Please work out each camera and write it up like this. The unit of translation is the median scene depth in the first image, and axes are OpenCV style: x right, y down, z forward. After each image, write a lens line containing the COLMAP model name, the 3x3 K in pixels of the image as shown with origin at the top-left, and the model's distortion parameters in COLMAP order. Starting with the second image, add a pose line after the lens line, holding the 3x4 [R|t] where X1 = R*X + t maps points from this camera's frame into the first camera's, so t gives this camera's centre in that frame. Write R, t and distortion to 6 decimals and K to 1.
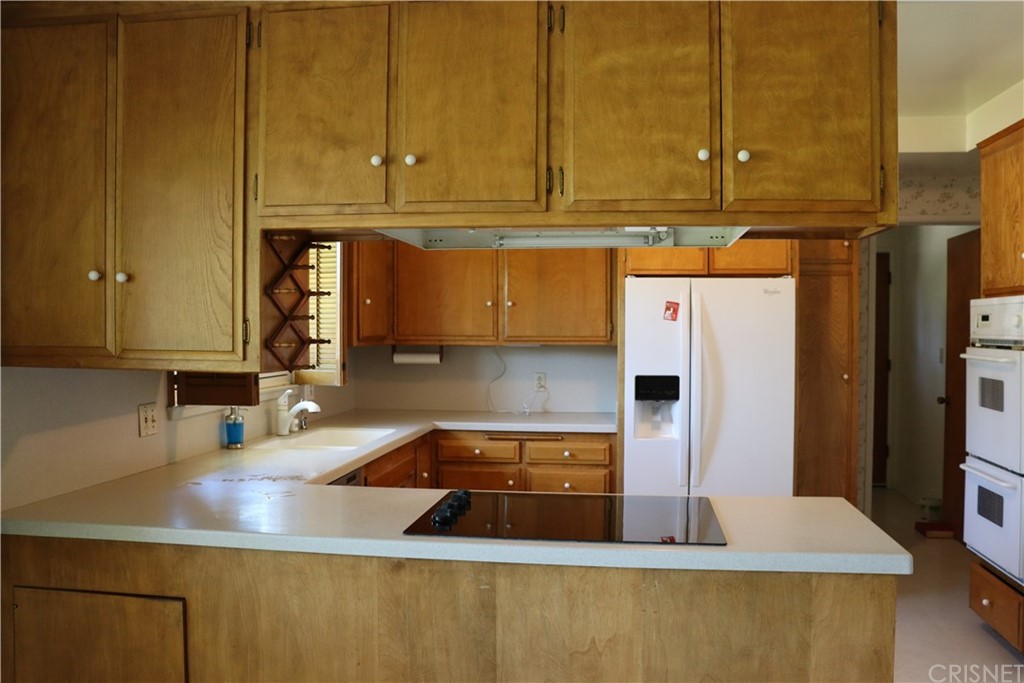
lens RADIAL K [[838.0, 0, 514.2], [0, 838.0, 342.3], [0, 0, 1]] dist [-0.153790, 0.114708]
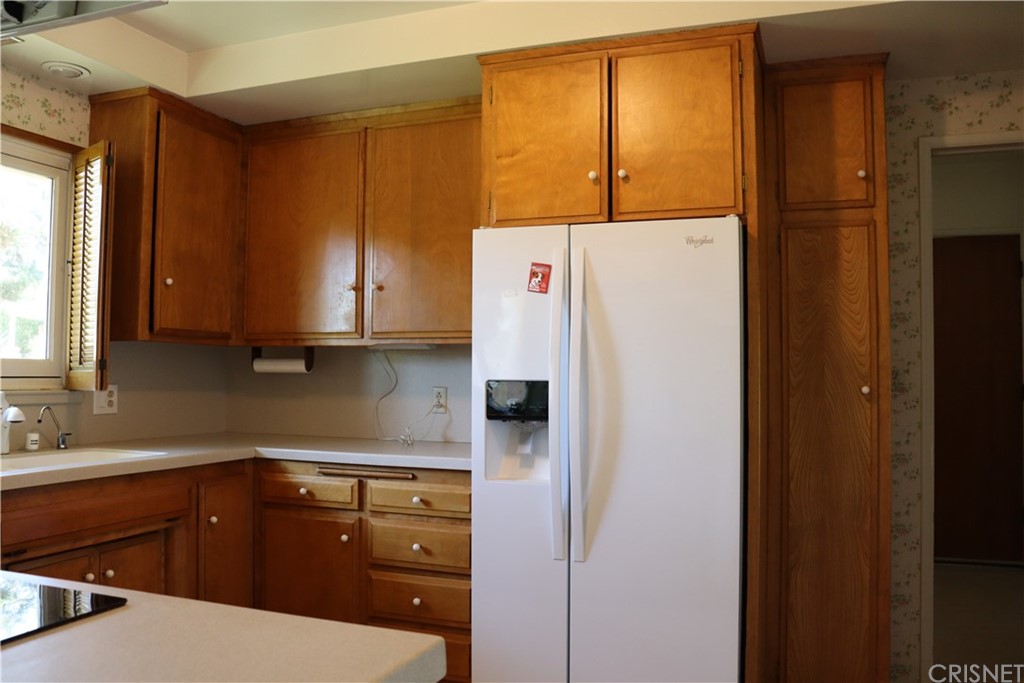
lens RADIAL K [[838.0, 0, 508.2], [0, 838.0, 342.1], [0, 0, 1]] dist [-0.153790, 0.114708]
pose [[0.975440, -0.002826, -0.220247, 0.279072], [-0.009489, 0.998450, -0.054841, 0.041795], [0.220061, 0.055584, 0.973901, 0.350309]]
